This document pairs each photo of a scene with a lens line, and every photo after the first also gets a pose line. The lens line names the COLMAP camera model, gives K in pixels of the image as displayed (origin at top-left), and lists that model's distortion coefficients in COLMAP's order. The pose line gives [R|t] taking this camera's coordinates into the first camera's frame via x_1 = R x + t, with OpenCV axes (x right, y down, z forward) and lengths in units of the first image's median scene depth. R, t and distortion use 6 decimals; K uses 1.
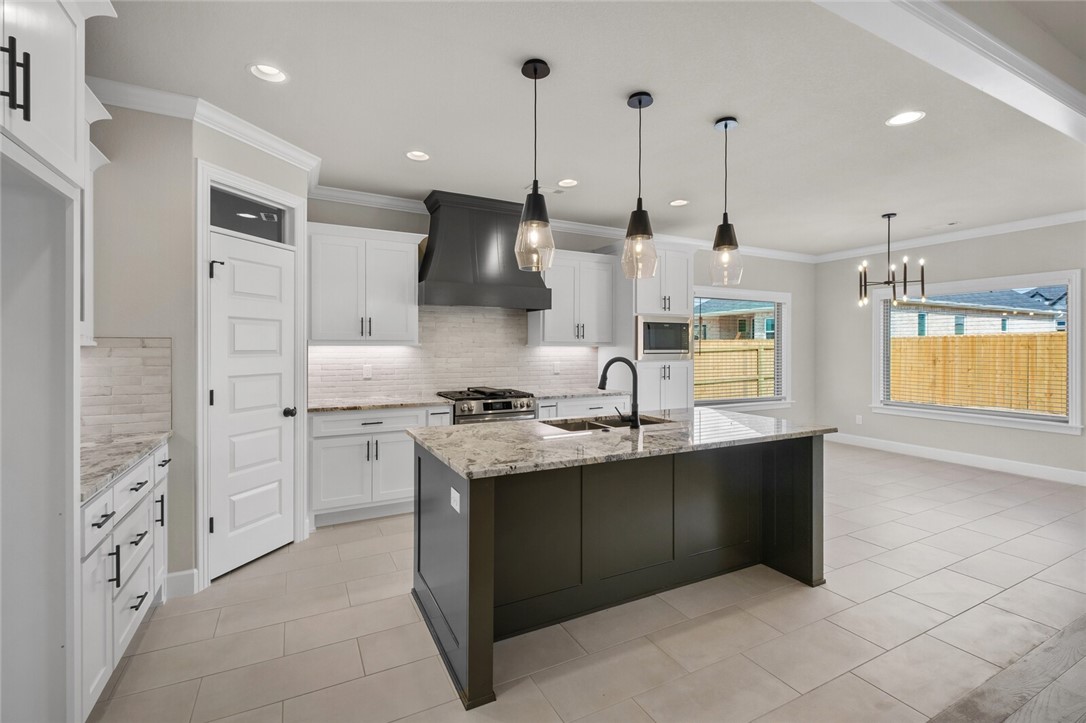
lens RADIAL K [[484.0, 0, 543.1], [0, 484.0, 348.4], [0, 0, 1]] dist [0.002575, -0.001413]
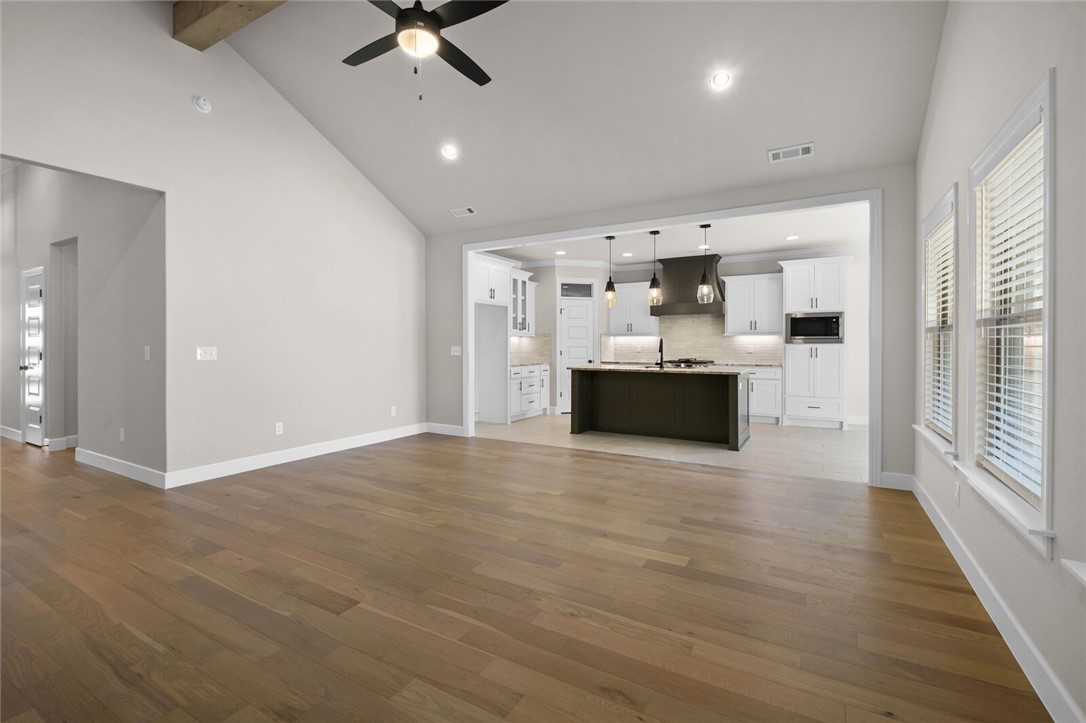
lens RADIAL K [[484.0, 0, 543.1], [0, 484.0, 348.4], [0, 0, 1]] dist [0.002575, -0.001413]
pose [[0.538954, 0.003750, -0.842327, 1.108734], [-0.000735, 0.999992, 0.003981, 0.035896], [0.842335, -0.001526, 0.538952, -0.450350]]
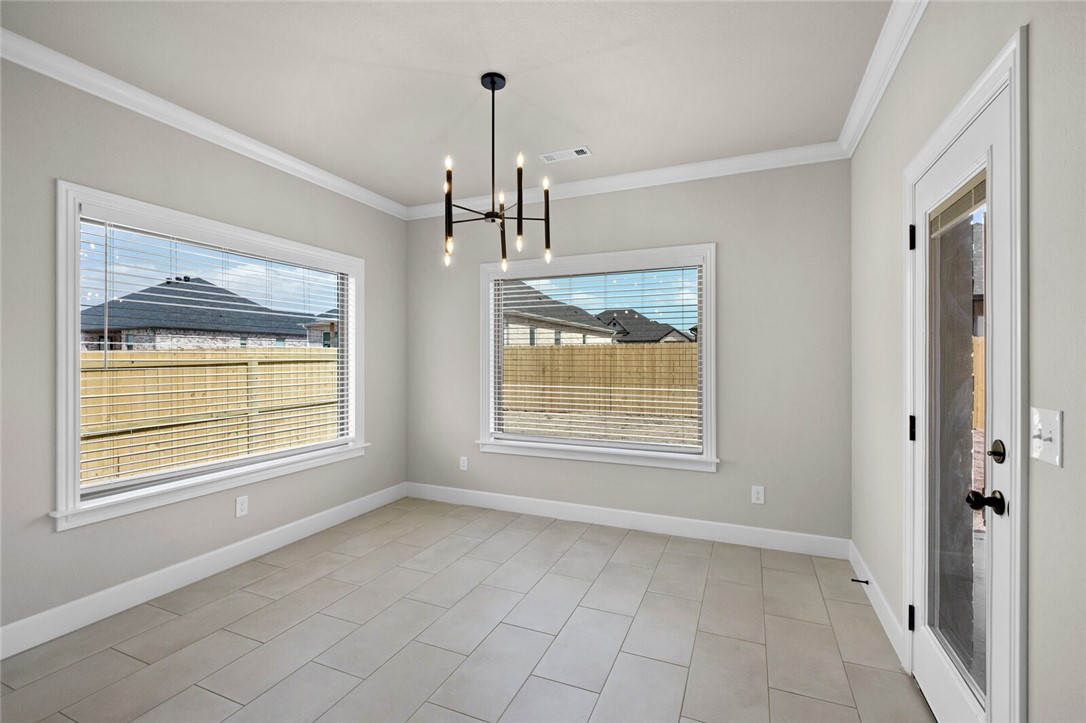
lens RADIAL K [[489.3, 0, 543.8], [0, 489.3, 355.8], [0, 0, 1]] dist [0.002030, 0.000172]
pose [[0.771800, 0.000663, 0.635865, 0.469417], [0.002534, 0.999988, -0.004118, 0.007870], [-0.635861, 0.004789, 0.771789, 0.627764]]
